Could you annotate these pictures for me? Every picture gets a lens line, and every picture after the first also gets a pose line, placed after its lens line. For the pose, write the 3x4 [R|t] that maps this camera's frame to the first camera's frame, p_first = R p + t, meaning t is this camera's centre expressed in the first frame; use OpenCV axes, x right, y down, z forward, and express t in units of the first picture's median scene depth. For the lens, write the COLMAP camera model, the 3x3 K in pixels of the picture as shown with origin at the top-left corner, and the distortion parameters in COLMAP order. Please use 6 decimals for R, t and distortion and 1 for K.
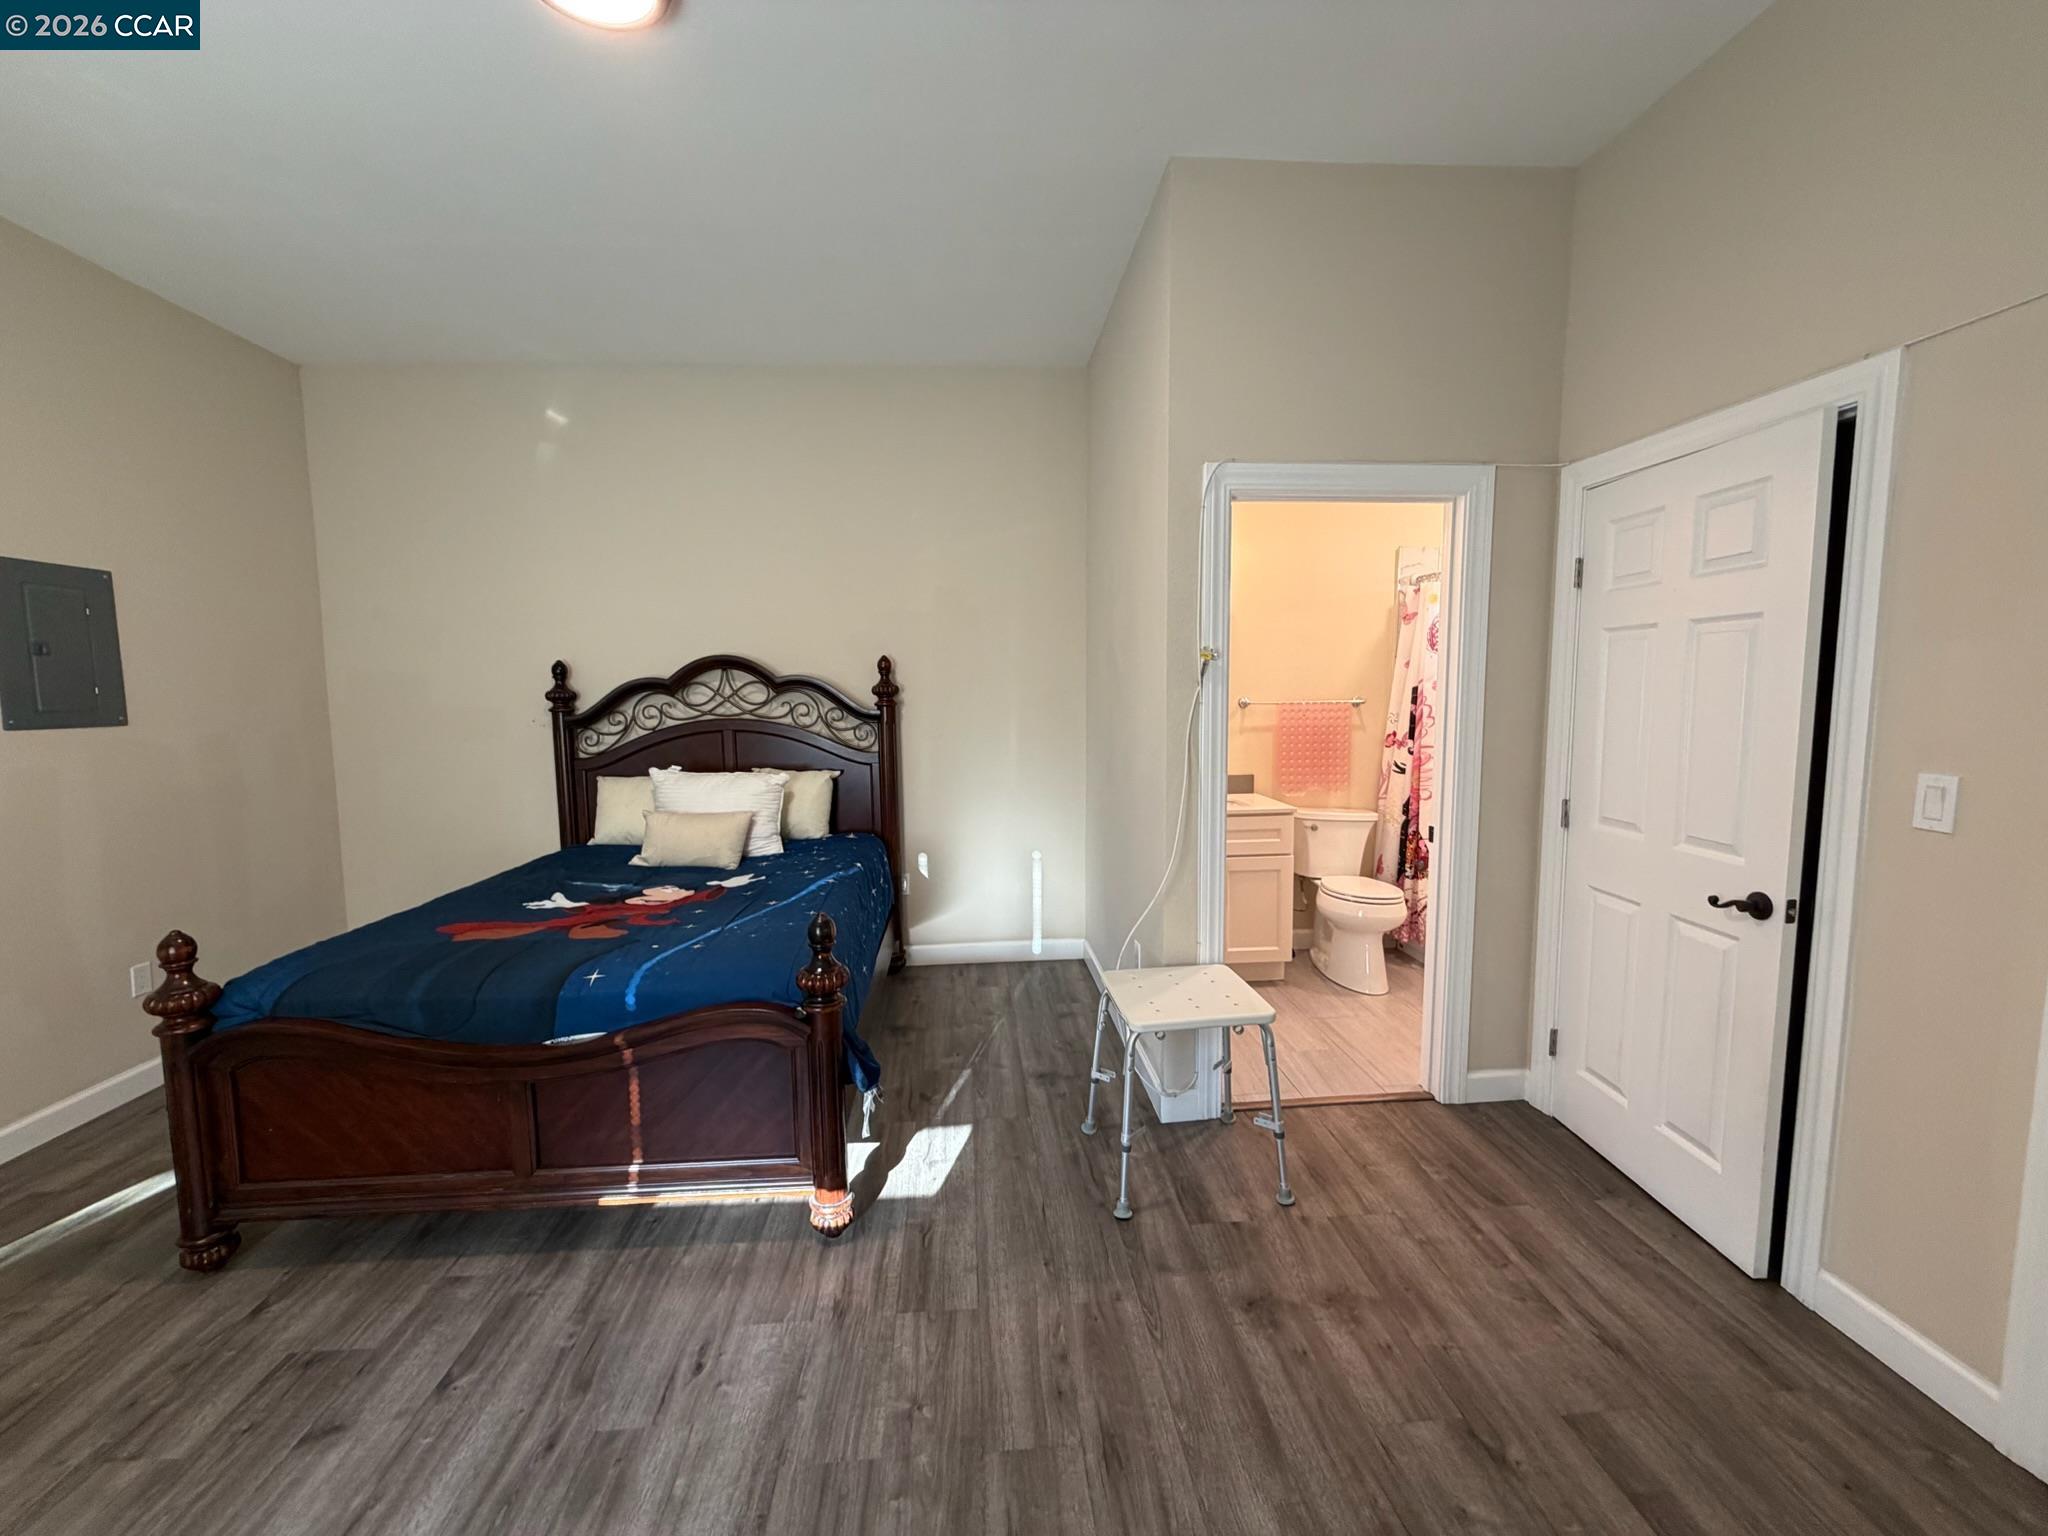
lens RADIAL K [[823.1, 0, 1019.0], [0, 823.1, 764.4], [0, 0, 1]] dist [-0.000307, -0.000083]
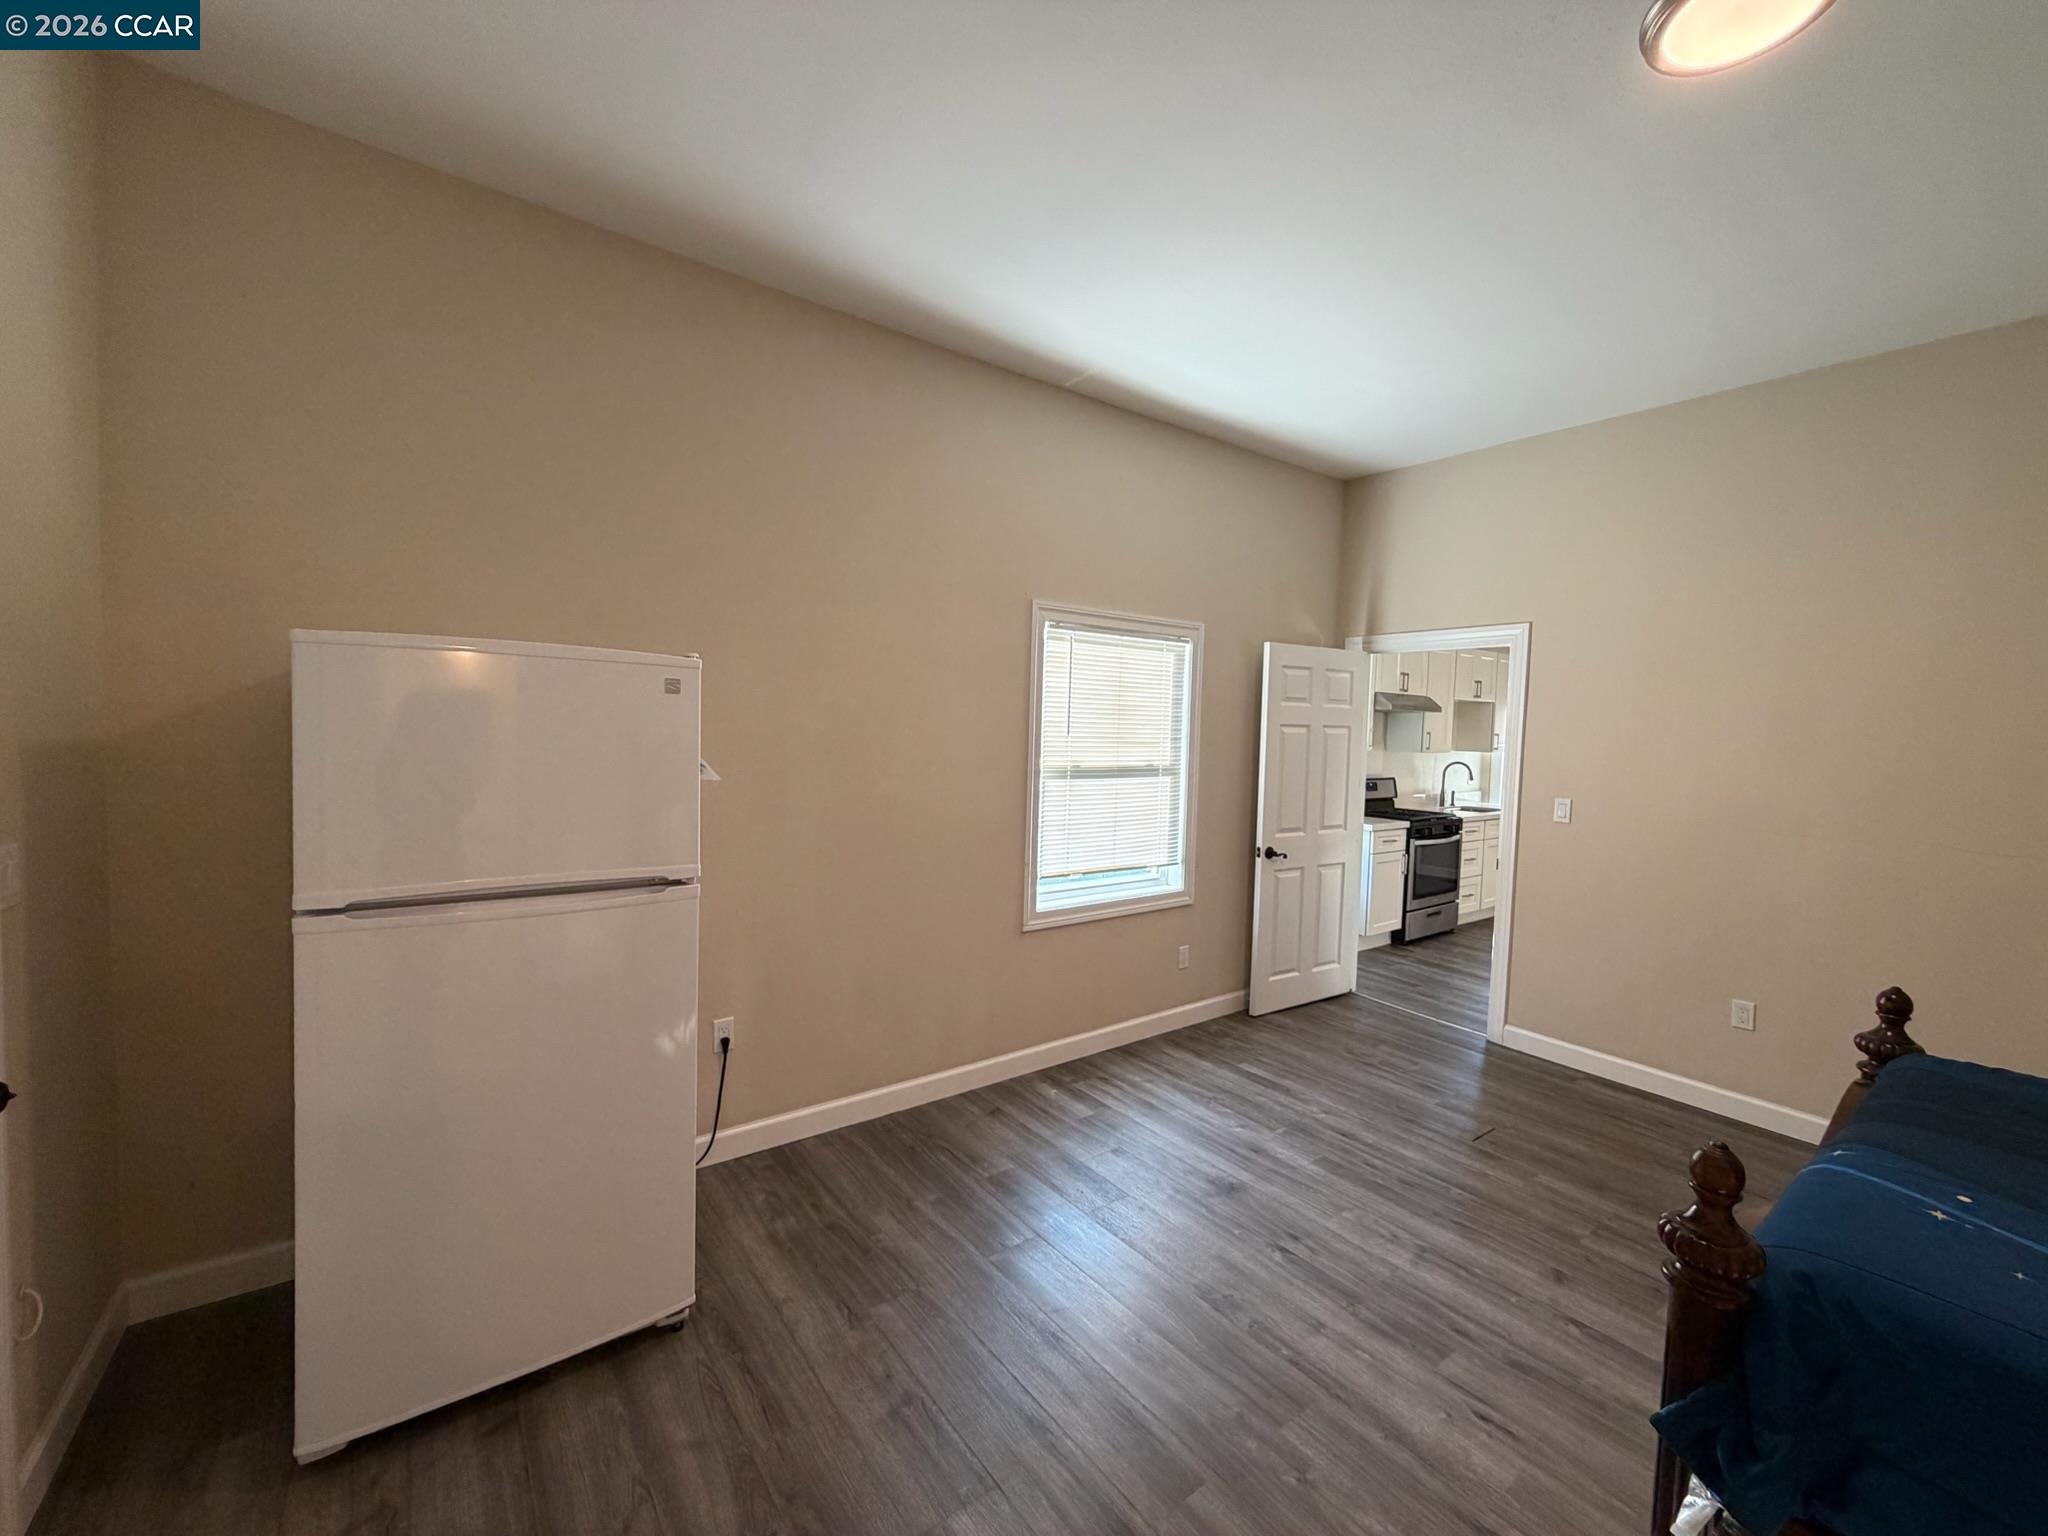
lens RADIAL K [[823.1, 0, 1019.0], [0, 823.1, 764.4], [0, 0, 1]] dist [-0.000307, -0.000083]
pose [[-0.848811, 0.009274, -0.528615, 0.497057], [-0.070606, 0.988902, 0.130722, -0.138631], [0.523961, 0.148282, -0.838736, 1.096167]]
